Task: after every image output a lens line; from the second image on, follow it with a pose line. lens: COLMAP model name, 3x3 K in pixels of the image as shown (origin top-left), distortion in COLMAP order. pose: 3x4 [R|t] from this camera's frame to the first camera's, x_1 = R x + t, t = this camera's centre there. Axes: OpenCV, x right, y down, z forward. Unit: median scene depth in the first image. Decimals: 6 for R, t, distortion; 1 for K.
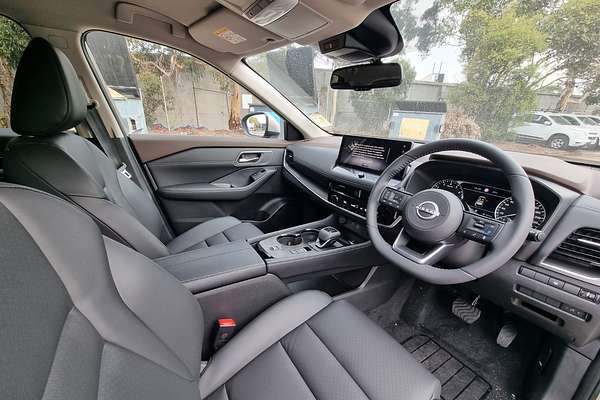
lens RADIAL K [[240.5, 0, 300.0], [0, 240.5, 200.0], [0, 0, 1]] dist [0.001270, 0.000176]
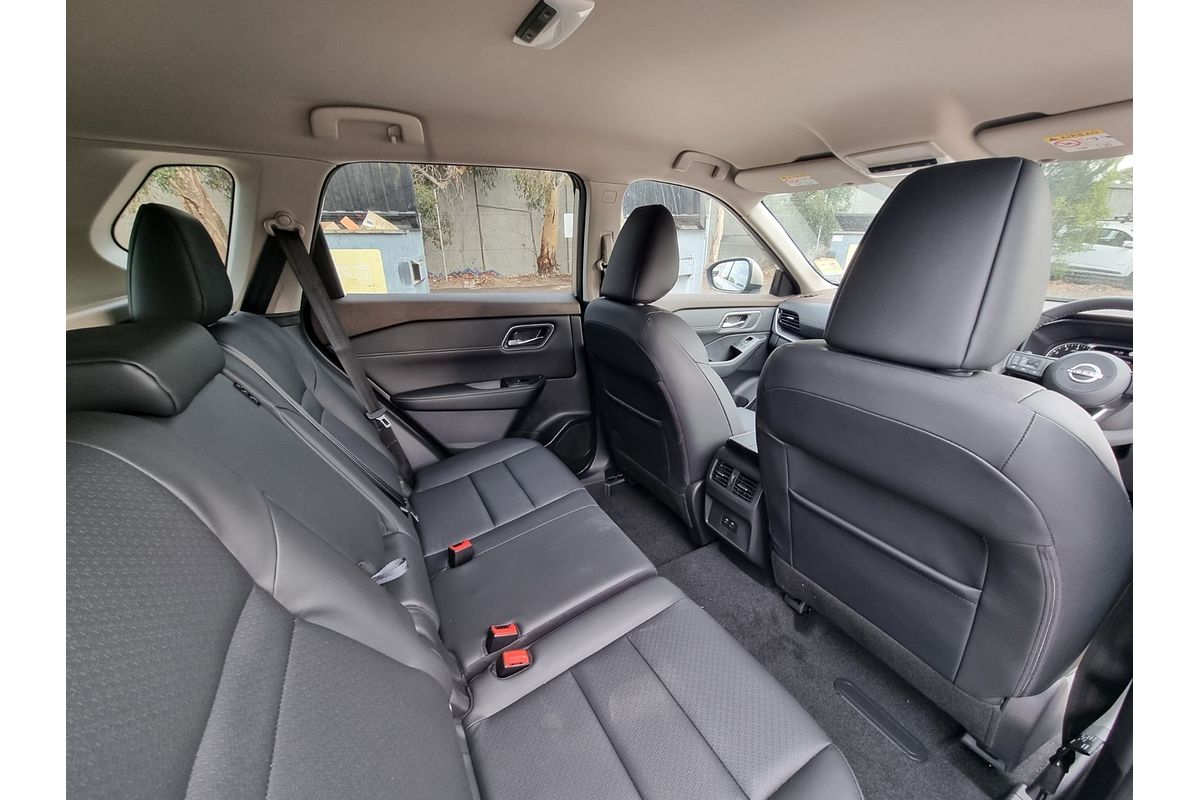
lens RADIAL K [[435.0, 0, 600.0], [0, 435.0, 400.0], [0, 0, 1]] dist [-0.000714, -0.000038]
pose [[0.997164, -0.008693, -0.074754, -0.469162], [0.009334, 0.999923, 0.008228, 0.044305], [0.074676, -0.008903, 0.997168, -0.319440]]
